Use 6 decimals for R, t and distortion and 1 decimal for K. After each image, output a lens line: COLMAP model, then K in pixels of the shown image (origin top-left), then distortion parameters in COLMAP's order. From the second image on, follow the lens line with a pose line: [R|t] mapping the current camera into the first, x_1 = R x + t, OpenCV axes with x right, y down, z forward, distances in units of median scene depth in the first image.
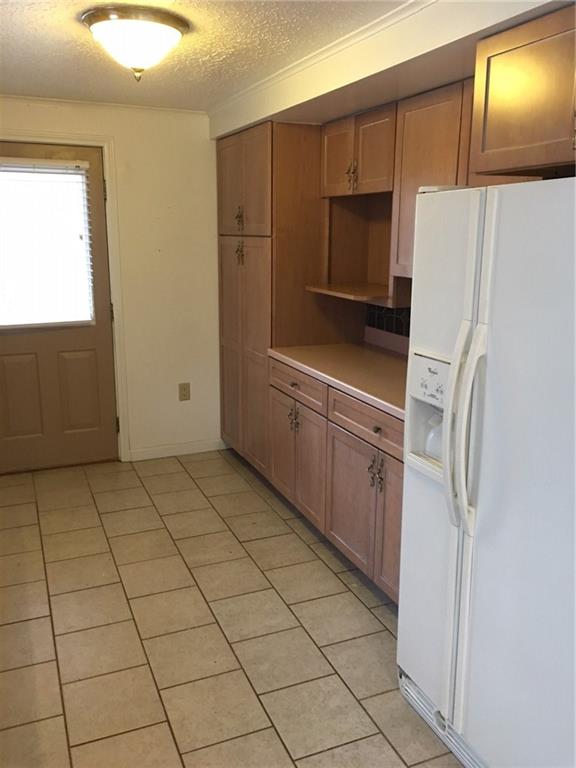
lens RADIAL K [[656.2, 0, 292.6], [0, 656.2, 375.5], [0, 0, 1]] dist [0.078042, -0.096950]
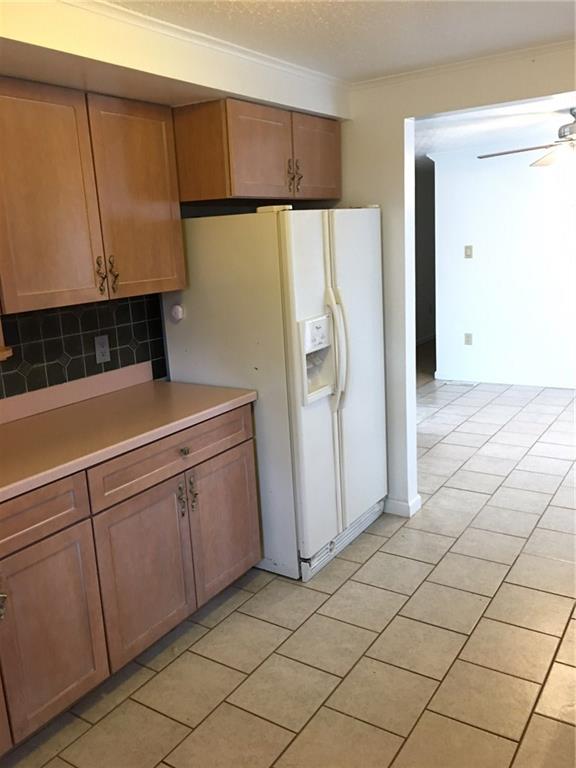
lens RADIAL K [[656.2, 0, 285.3], [0, 656.2, 382.1], [0, 0, 1]] dist [0.078042, -0.096950]
pose [[-0.549878, -0.170457, 0.817667, -0.550747], [0.223661, 0.913153, 0.340774, -0.232667], [-0.804743, 0.370264, -0.463998, 0.996470]]
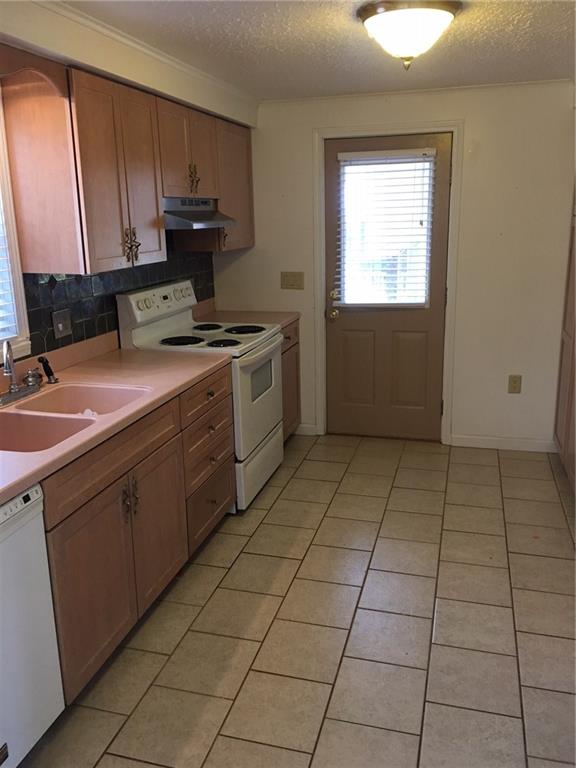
lens RADIAL K [[656.2, 0, 292.9], [0, 656.2, 377.6], [0, 0, 1]] dist [0.078042, -0.096950]
pose [[0.780330, 0.127890, -0.612152, 0.217527], [-0.107292, 0.991730, 0.070423, -0.022595], [0.616096, 0.010725, 0.787598, 0.073837]]
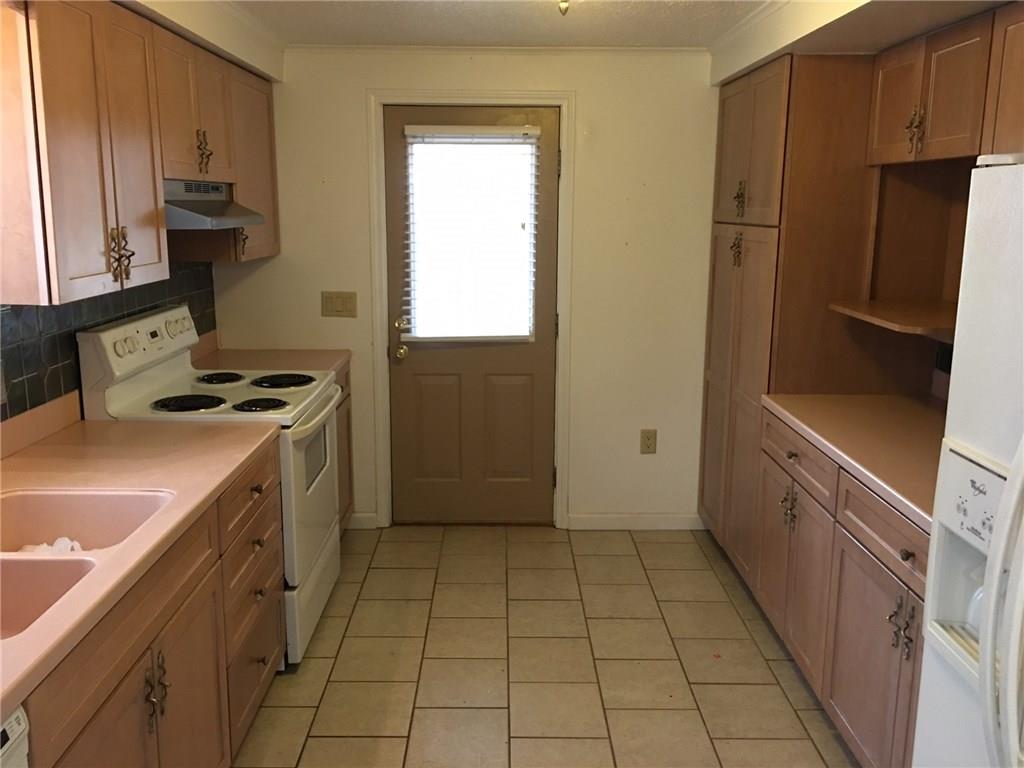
lens RADIAL K [[875.0, 0, 513.1], [0, 875.0, 374.9], [0, 0, 1]] dist [0.078042, -0.096950]
pose [[0.922306, 0.071688, -0.379753, 0.071398], [-0.081439, 0.996632, -0.009653, -0.033810], [0.377782, 0.039830, 0.925037, 0.089526]]
